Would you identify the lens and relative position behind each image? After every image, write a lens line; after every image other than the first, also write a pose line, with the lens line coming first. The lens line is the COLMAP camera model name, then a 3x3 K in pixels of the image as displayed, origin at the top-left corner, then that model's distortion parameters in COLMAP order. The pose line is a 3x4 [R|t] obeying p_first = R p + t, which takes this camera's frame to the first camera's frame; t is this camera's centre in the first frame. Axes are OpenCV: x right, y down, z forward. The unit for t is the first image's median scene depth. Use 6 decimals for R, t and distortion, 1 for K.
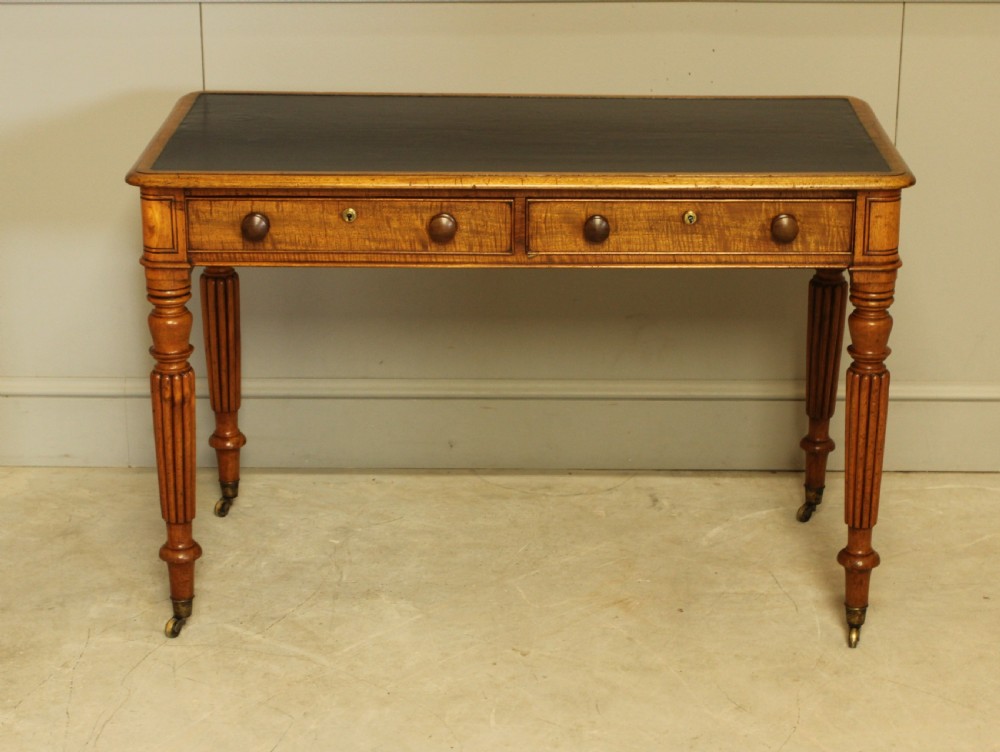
lens RADIAL K [[2041.3, 0, 500.0], [0, 2041.3, 376.0], [0, 0, 1]] dist [0.047970, -0.129592]
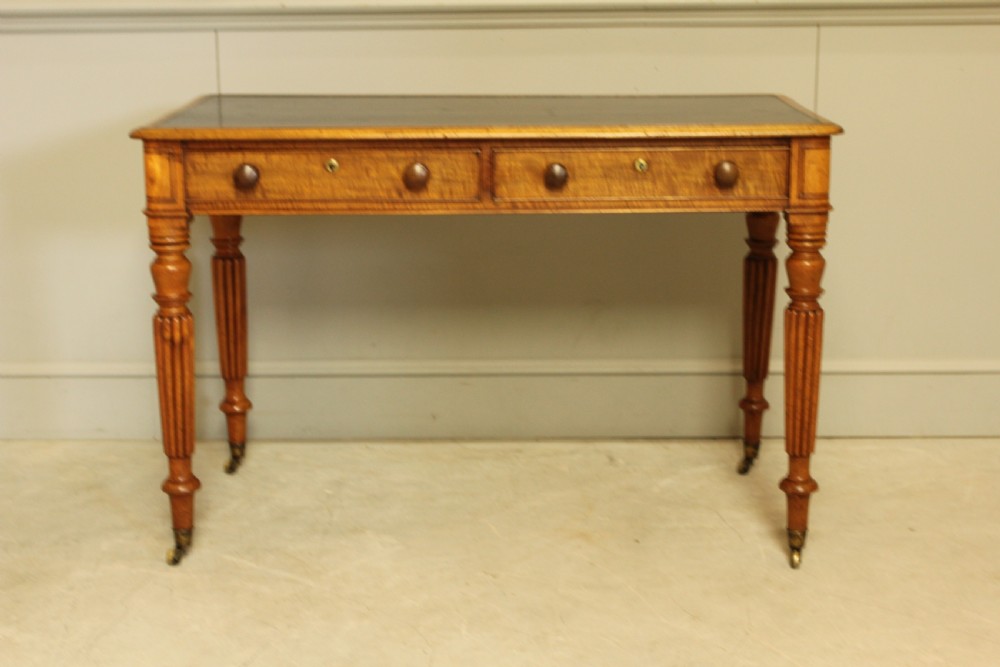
lens RADIAL K [[1477.7, 0, 500.0], [0, 1477.7, 333.5], [0, 0, 1]] dist [0.014946, 0.051638]
pose [[0.999969, -0.006721, 0.003980, 0.012501], [0.007093, 0.994746, -0.102125, 0.088274], [-0.003272, 0.102150, 0.994764, 0.203030]]
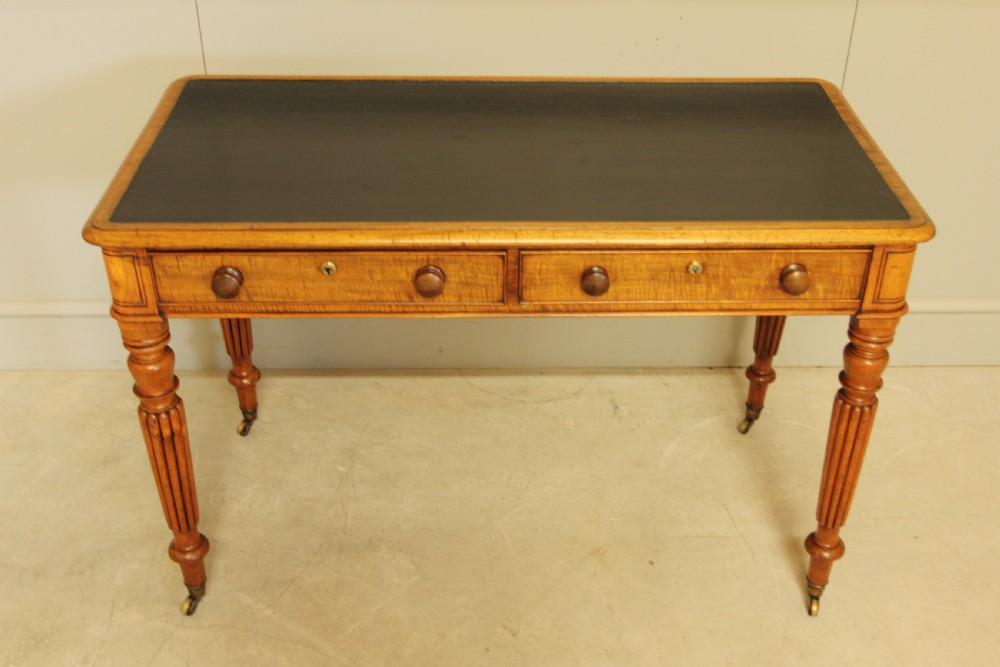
lens RADIAL K [[1066.6, 0, 502.7], [0, 1066.6, 308.7], [0, 0, 1]] dist [-0.032788, 0.012391]
pose [[0.999299, -0.014797, 0.034392, -0.011087], [0.006376, 0.972425, 0.233127, -0.163376], [-0.036893, -0.232744, 0.971838, 0.494709]]
